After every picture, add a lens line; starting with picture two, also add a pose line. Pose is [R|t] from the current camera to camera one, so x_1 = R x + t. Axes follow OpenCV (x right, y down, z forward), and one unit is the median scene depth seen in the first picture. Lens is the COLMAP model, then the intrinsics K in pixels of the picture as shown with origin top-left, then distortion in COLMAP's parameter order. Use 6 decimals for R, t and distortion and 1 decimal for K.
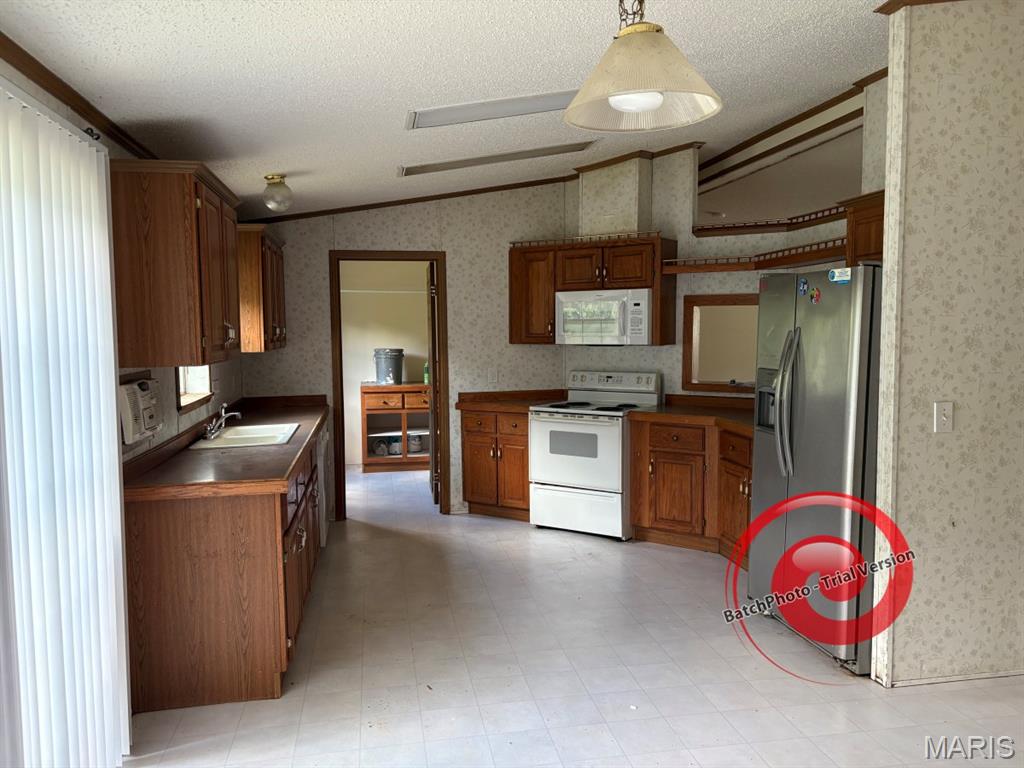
lens RADIAL K [[758.8, 0, 494.1], [0, 758.8, 387.3], [0, 0, 1]] dist [0.084034, -0.094073]
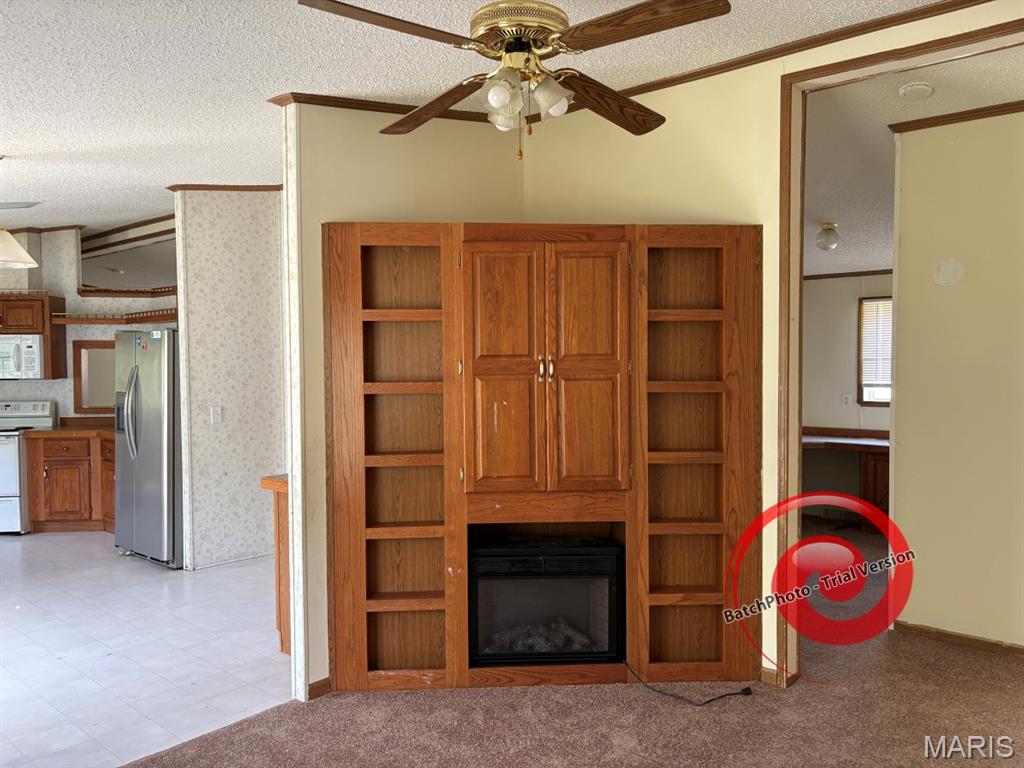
lens RADIAL K [[758.8, 0, 494.1], [0, 758.8, 387.3], [0, 0, 1]] dist [0.084034, -0.094073]
pose [[0.771345, -0.020260, 0.636095, -0.036264], [0.050866, 0.998258, -0.029887, 0.036972], [-0.634382, 0.055409, 0.771032, -0.489435]]
